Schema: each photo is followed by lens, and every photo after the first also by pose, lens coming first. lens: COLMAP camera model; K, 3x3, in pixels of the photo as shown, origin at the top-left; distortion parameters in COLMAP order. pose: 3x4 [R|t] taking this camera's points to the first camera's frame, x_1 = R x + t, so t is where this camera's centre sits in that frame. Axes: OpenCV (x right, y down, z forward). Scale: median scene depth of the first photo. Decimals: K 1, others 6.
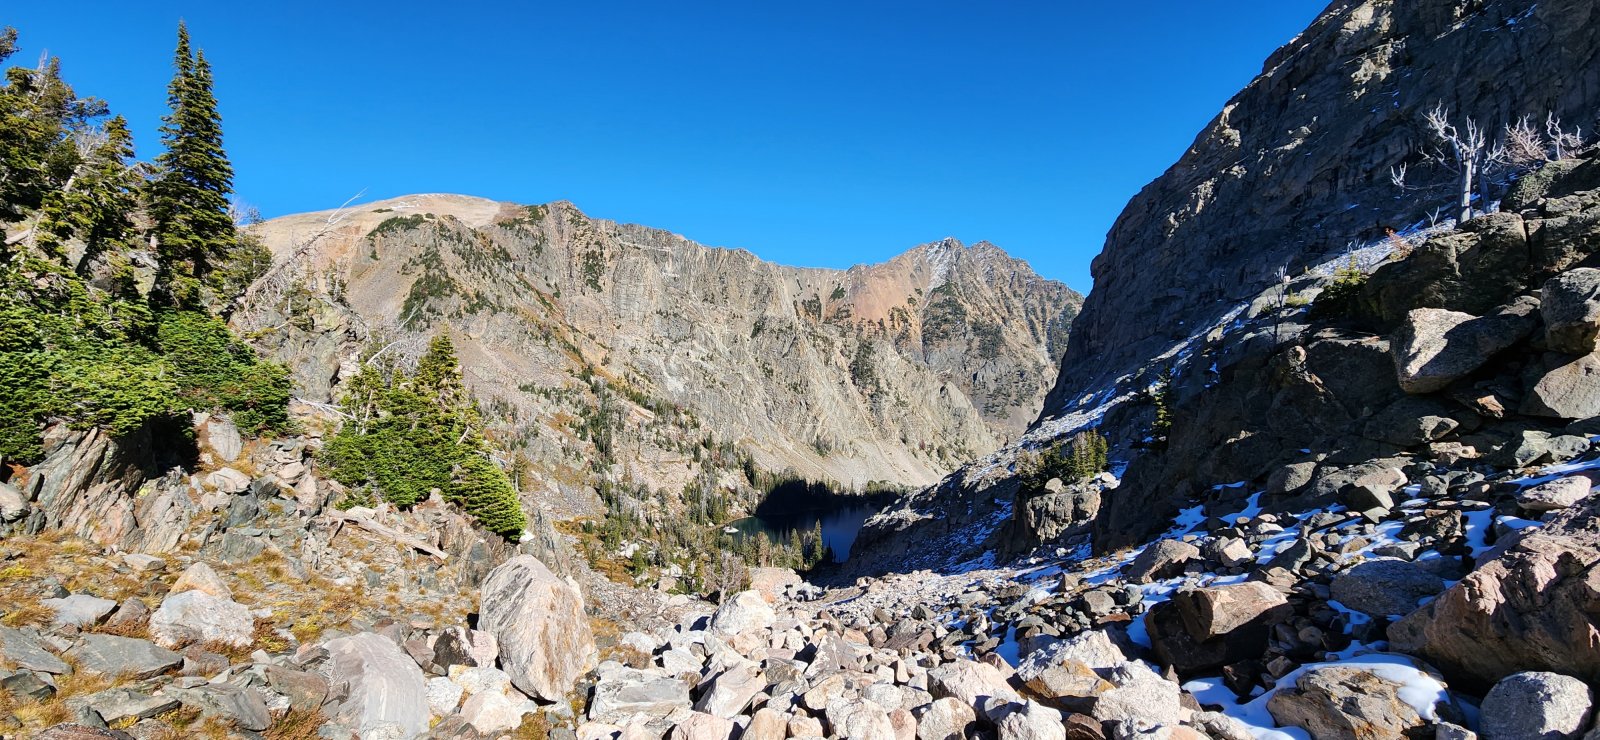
lens RADIAL K [[648.1, 0, 808.4], [0, 648.1, 366.7], [0, 0, 1]] dist [-0.002101, -0.000310]
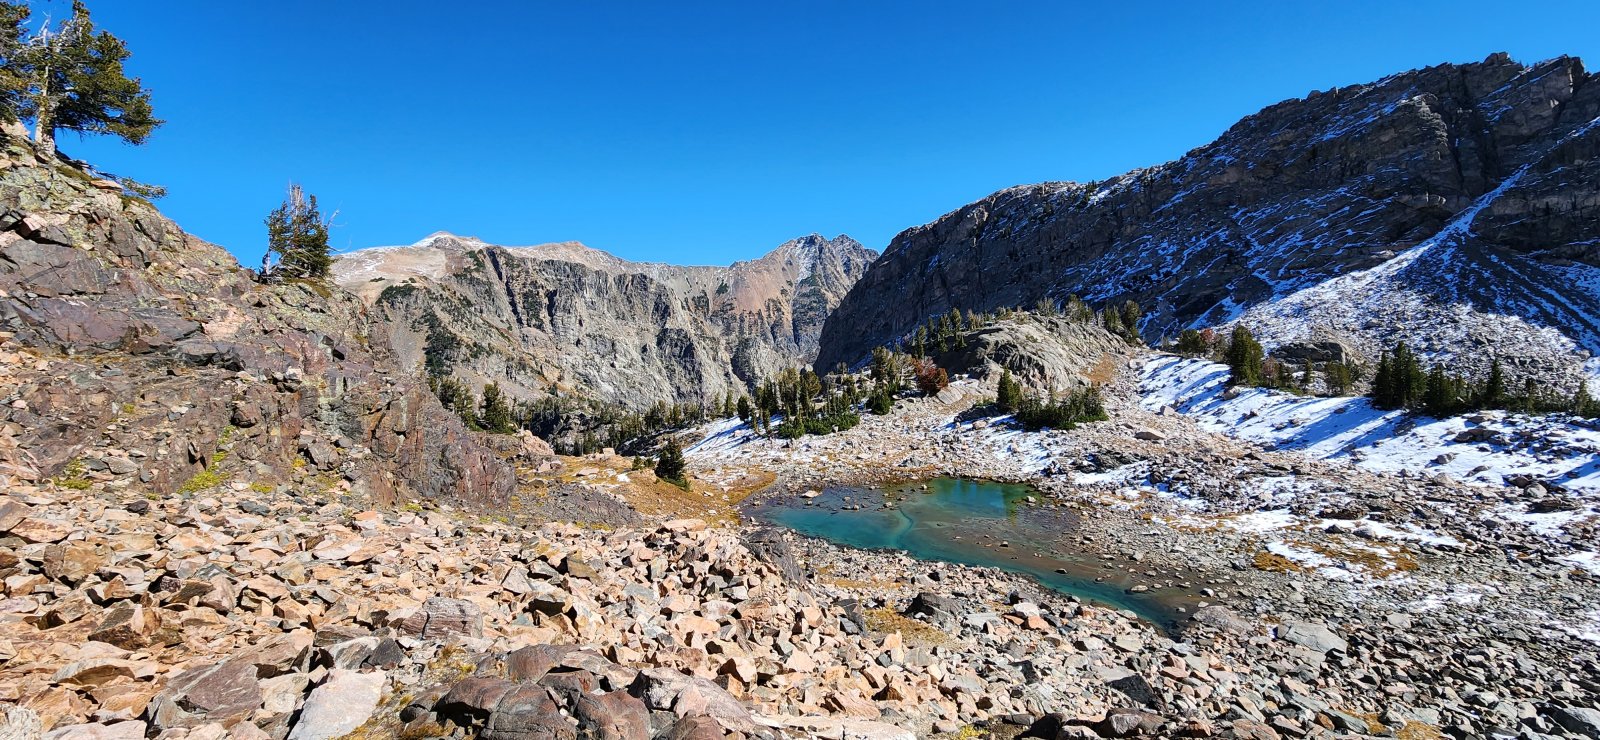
lens RADIAL K [[648.1, 0, 805.4], [0, 648.1, 353.8], [0, 0, 1]] dist [-0.002101, -0.000310]
pose [[0.985289, -0.073772, 0.154152, 0.007529], [0.068411, 0.996863, 0.039806, -0.058217], [-0.156605, -0.028675, 0.987245, -0.367460]]
